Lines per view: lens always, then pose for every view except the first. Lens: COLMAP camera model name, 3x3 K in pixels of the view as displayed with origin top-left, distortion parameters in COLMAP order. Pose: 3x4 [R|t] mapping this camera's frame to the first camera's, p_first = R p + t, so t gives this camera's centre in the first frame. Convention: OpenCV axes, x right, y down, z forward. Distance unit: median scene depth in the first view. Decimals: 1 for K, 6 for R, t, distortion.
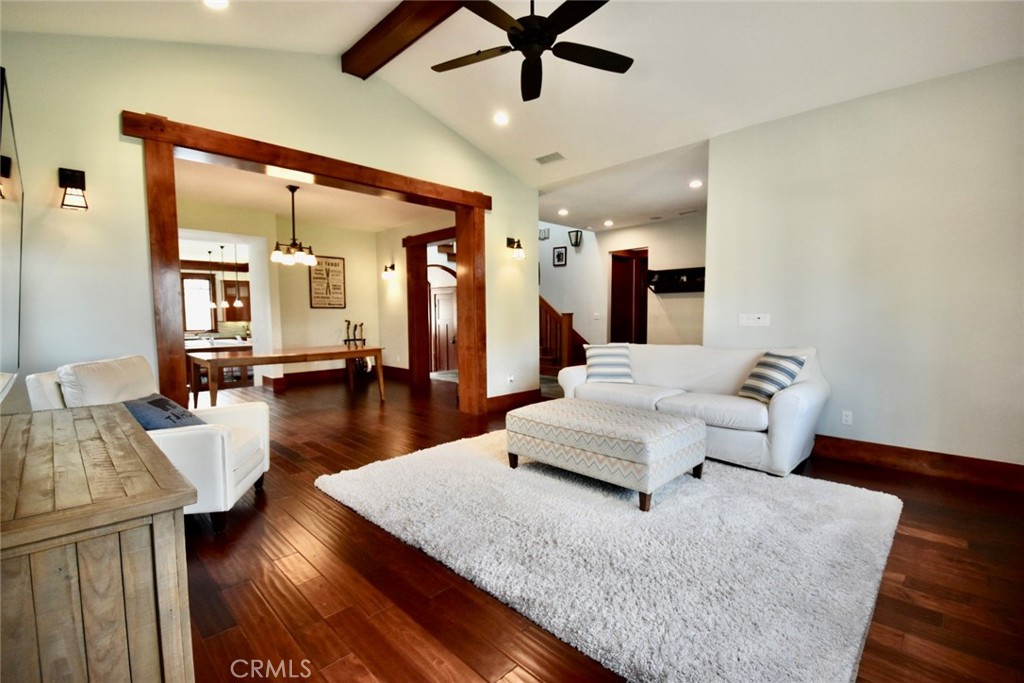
lens RADIAL K [[448.2, 0, 514.8], [0, 448.2, 346.4], [0, 0, 1]] dist [0.012202, -0.019873]
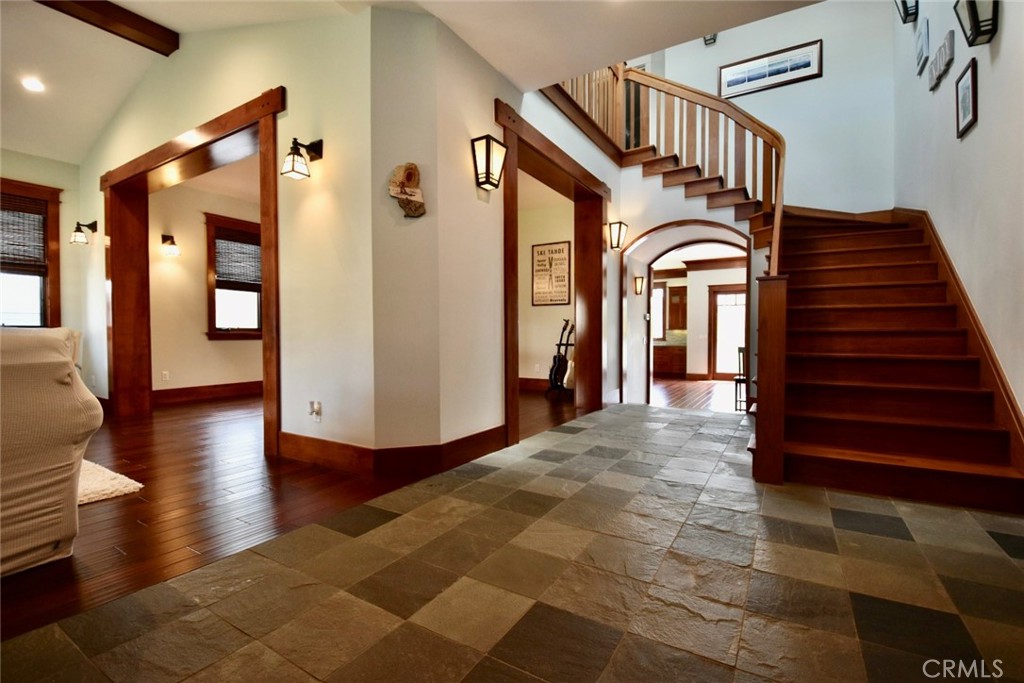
lens RADIAL K [[448.2, 0, 514.8], [0, 448.2, 346.4], [0, 0, 1]] dist [0.012202, -0.019873]
pose [[0.220856, 0.033883, -0.974718, 0.336140], [-0.074202, 0.997083, 0.017848, -0.017201], [0.972480, 0.068384, 0.222726, 0.672407]]
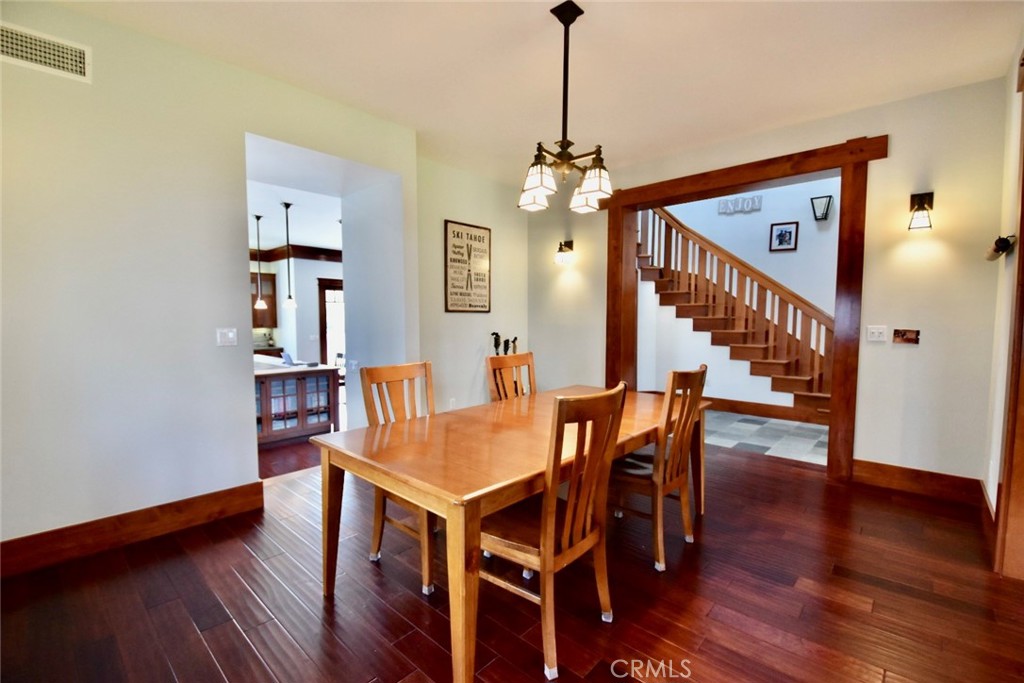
lens RADIAL K [[448.2, 0, 514.8], [0, 448.2, 346.4], [0, 0, 1]] dist [0.012202, -0.019873]
pose [[0.999380, 0.005352, 0.034791, -0.332834], [-0.005045, 0.999948, -0.008884, -0.031538], [-0.034837, 0.008703, 0.999355, 0.364153]]
